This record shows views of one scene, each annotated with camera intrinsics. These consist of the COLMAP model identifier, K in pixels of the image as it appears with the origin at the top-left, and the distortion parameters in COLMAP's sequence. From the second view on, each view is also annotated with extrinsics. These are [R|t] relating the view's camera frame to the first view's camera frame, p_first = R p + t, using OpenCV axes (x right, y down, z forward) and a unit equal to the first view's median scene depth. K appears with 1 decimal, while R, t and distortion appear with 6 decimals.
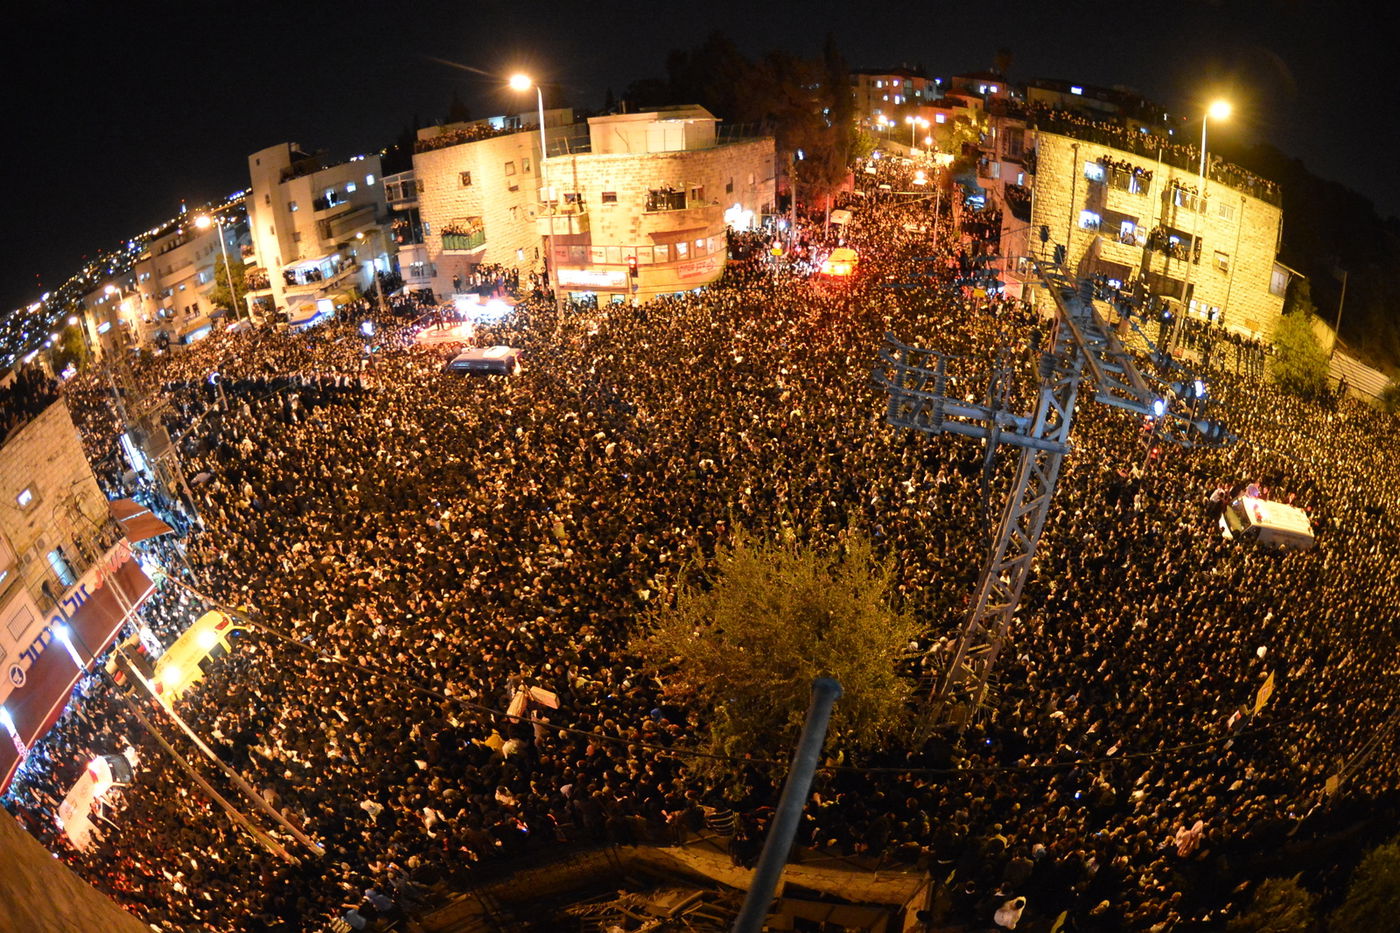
lens RADIAL K [[501.9, 0, 700.0], [0, 501.9, 466.5], [0, 0, 1]] dist [-0.039140, 0.000277]
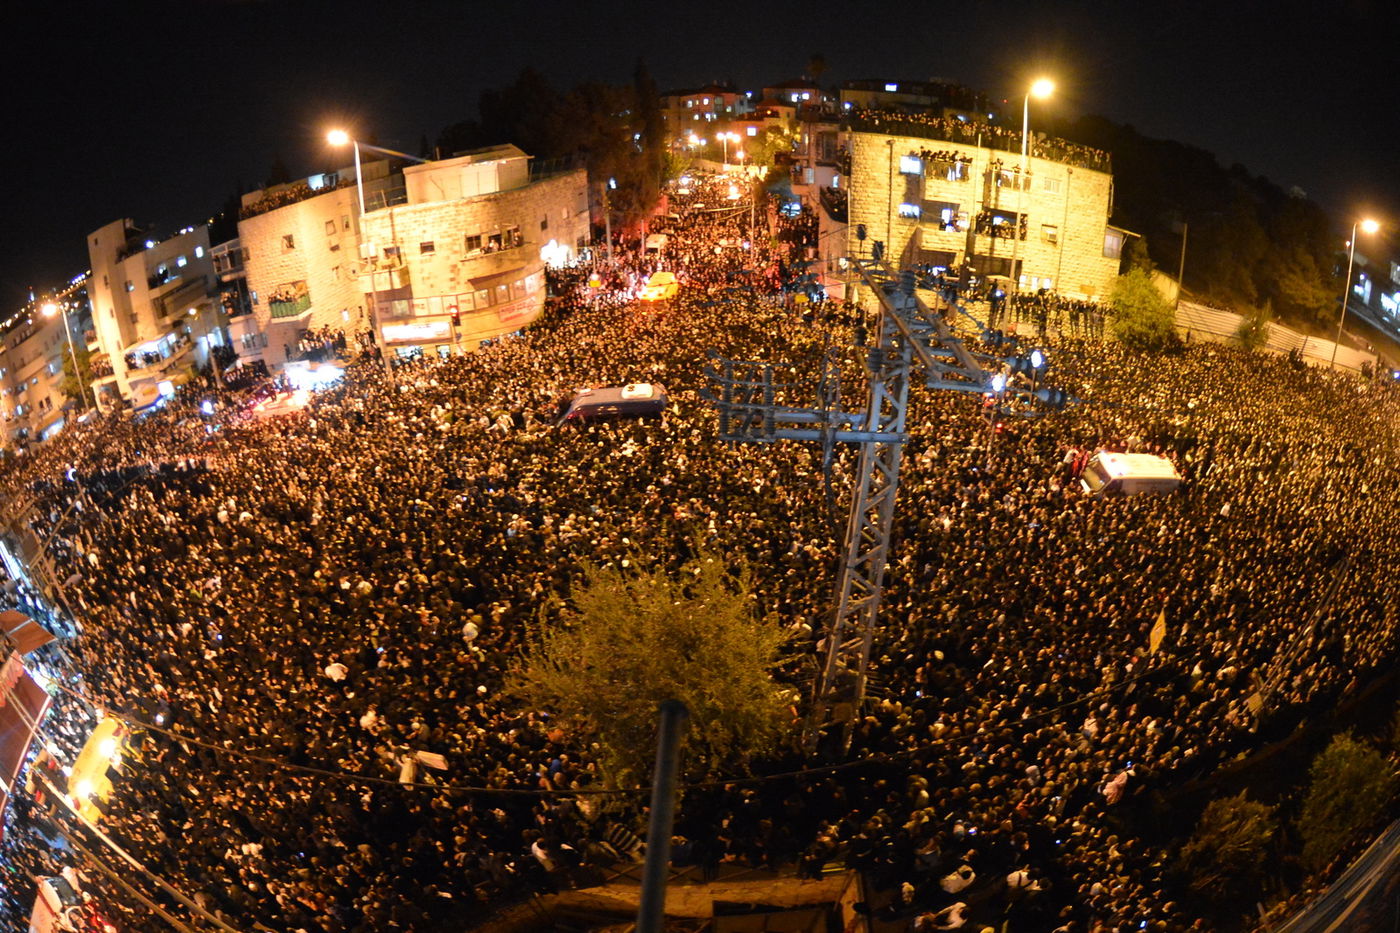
lens RADIAL K [[501.9, 0, 700.0], [0, 501.9, 466.5], [0, 0, 1]] dist [-0.039140, 0.000277]
pose [[0.987524, -0.138839, 0.074304, 0.200577], [0.139875, 0.990129, -0.008903, -0.023683], [-0.072334, 0.019186, 0.997196, -0.008056]]
